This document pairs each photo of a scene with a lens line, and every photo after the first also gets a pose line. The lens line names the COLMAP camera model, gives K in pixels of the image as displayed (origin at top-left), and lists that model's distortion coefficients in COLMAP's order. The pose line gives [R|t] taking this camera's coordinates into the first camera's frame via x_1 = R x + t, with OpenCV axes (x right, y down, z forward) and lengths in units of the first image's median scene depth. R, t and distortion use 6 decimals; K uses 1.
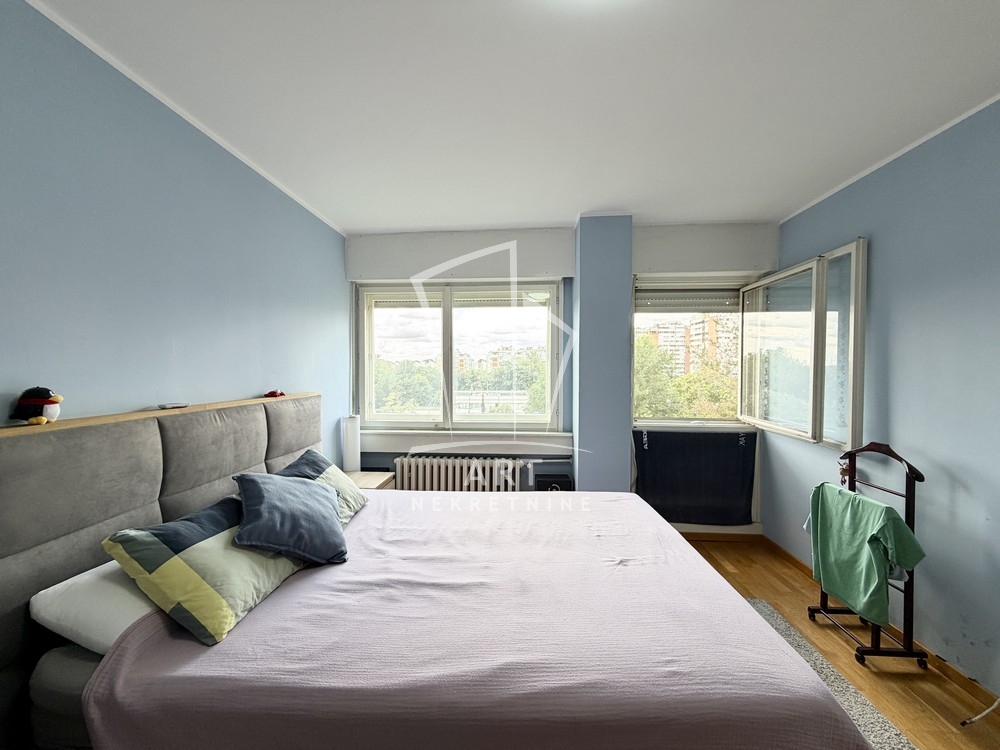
lens RADIAL K [[401.7, 0, 500.0], [0, 401.7, 375.0], [0, 0, 1]] dist [-0.001317, -0.000120]
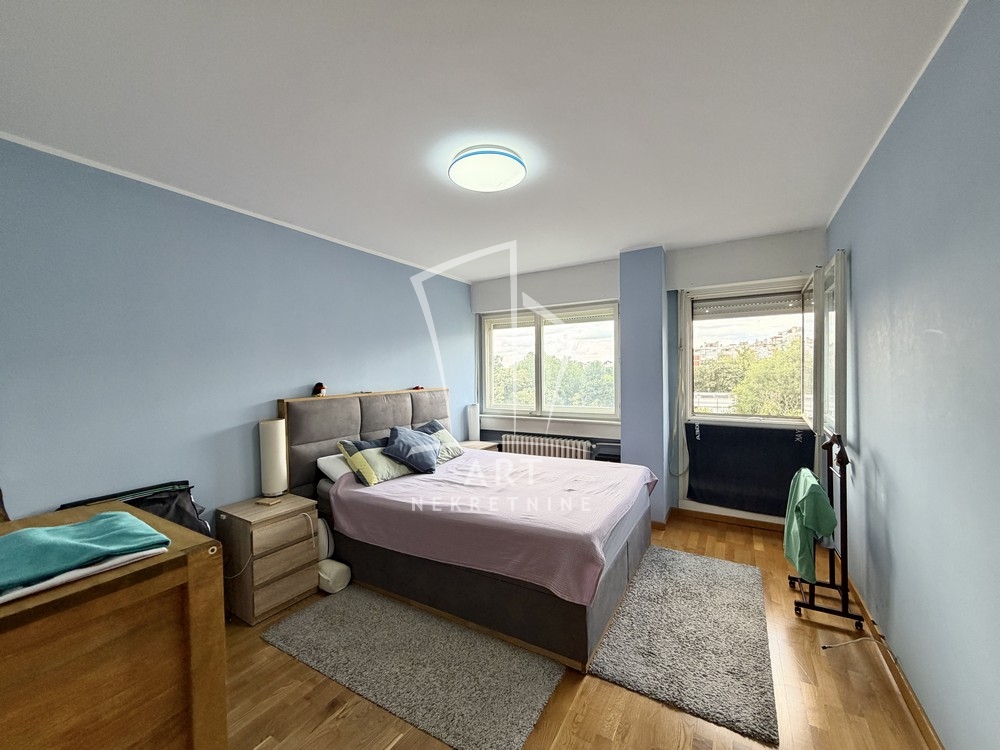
lens RADIAL K [[397.7, 0, 495.4], [0, 397.7, 377.1], [0, 0, 1]] dist [-0.000742, -0.000133]
pose [[0.888711, -0.005693, -0.458433, 0.696078], [0.006890, 0.999976, 0.000940, 0.001125], [0.458416, -0.003994, 0.888729, -0.512324]]
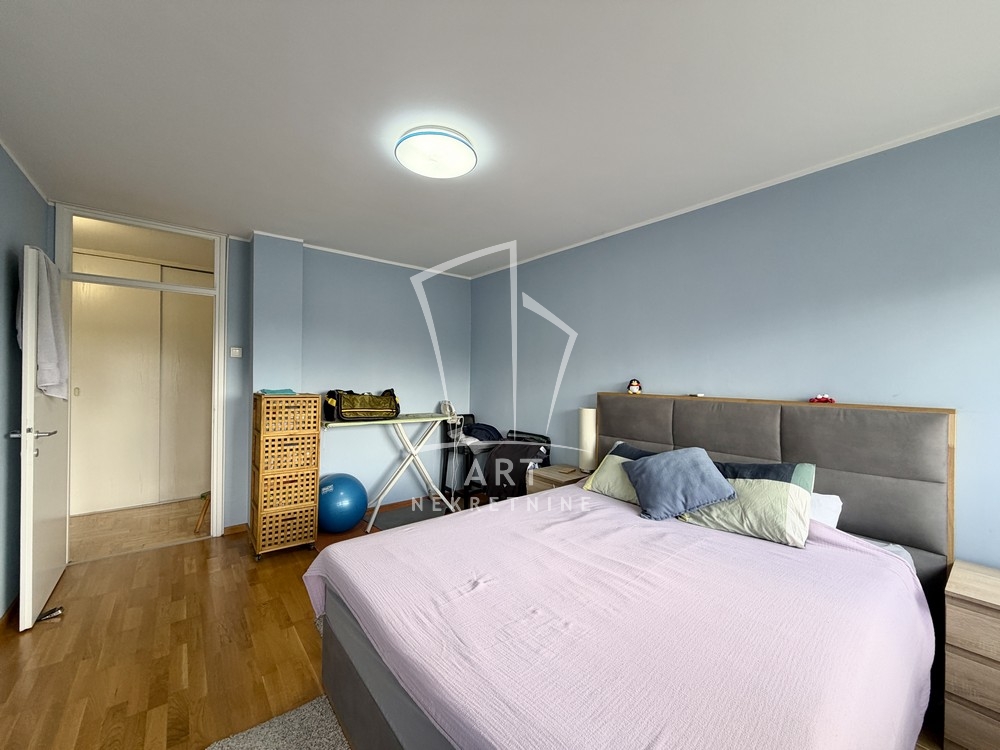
lens RADIAL K [[401.7, 0, 500.0], [0, 401.7, 375.0], [0, 0, 1]] dist [-0.001317, -0.000120]
pose [[-0.733184, -0.004106, -0.680018, 0.778186], [-0.022767, 0.999569, 0.018512, -0.012662], [0.679649, 0.029055, -0.732962, 1.494655]]
